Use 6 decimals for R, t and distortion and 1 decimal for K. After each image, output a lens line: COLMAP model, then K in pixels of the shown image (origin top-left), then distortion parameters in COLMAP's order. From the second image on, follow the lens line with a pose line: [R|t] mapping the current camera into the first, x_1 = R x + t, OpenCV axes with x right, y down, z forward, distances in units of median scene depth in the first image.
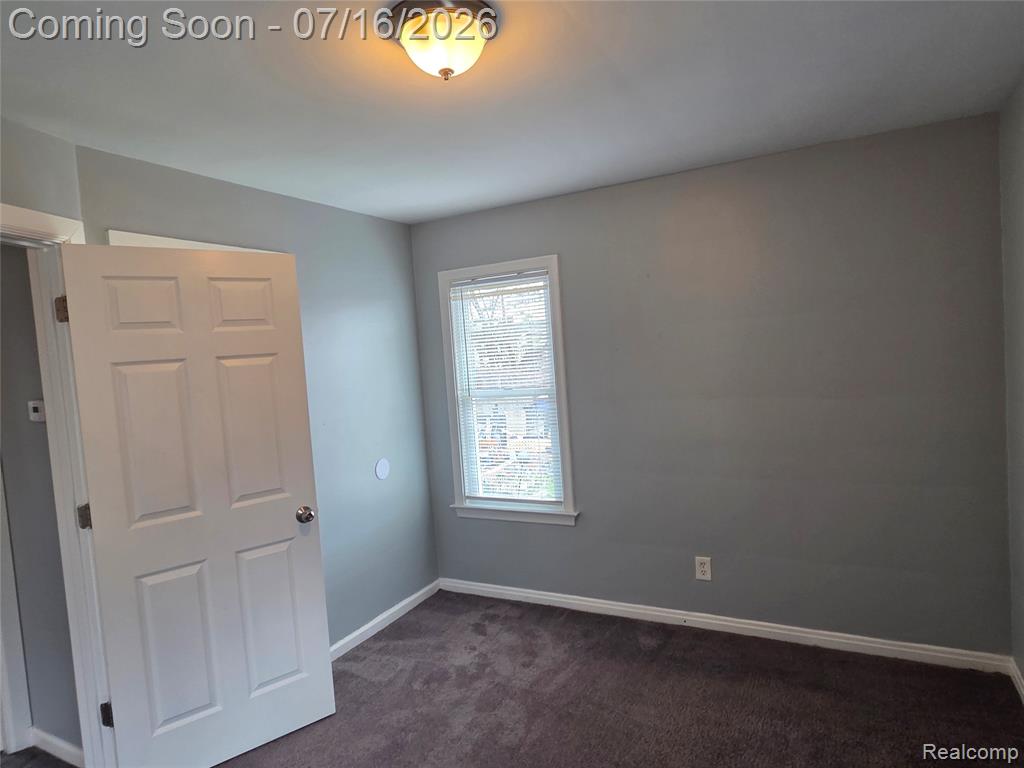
lens RADIAL K [[615.6, 0, 509.7], [0, 615.6, 386.4], [0, 0, 1]] dist [0.004814, -0.001267]
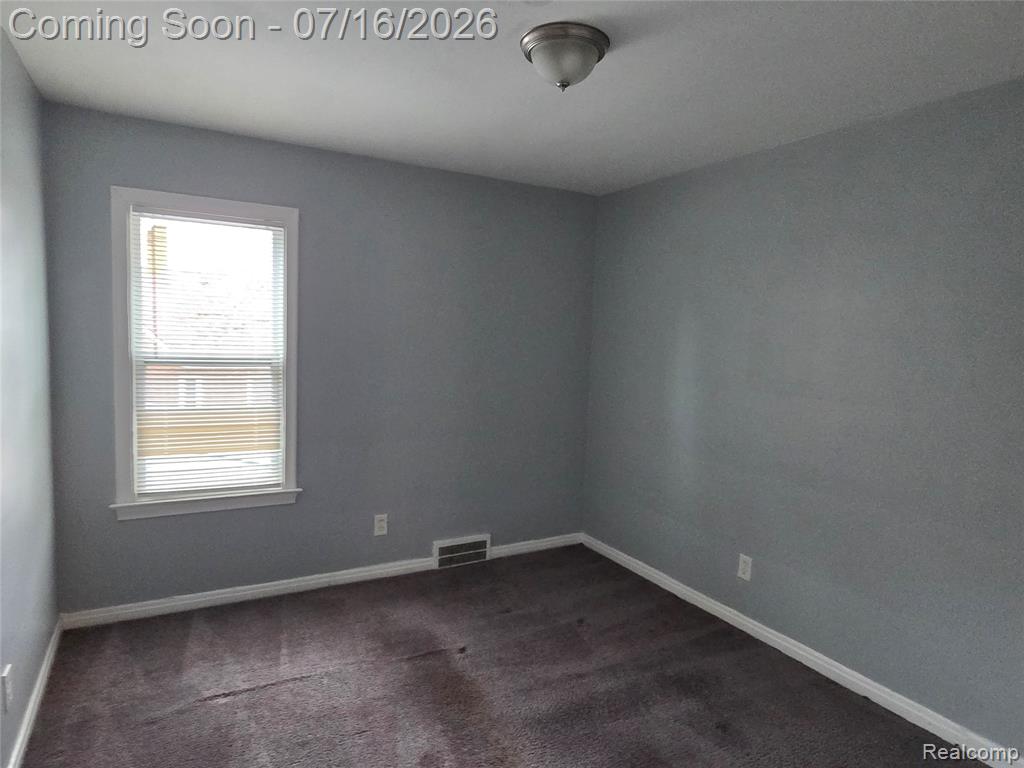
lens RADIAL K [[615.6, 0, 509.7], [0, 615.6, 386.4], [0, 0, 1]] dist [0.004814, -0.001267]
pose [[0.519707, 0.007521, 0.854312, -0.514502], [-0.036519, 0.999243, 0.013419, 0.023111], [-0.853564, -0.038173, 0.519588, 0.235592]]
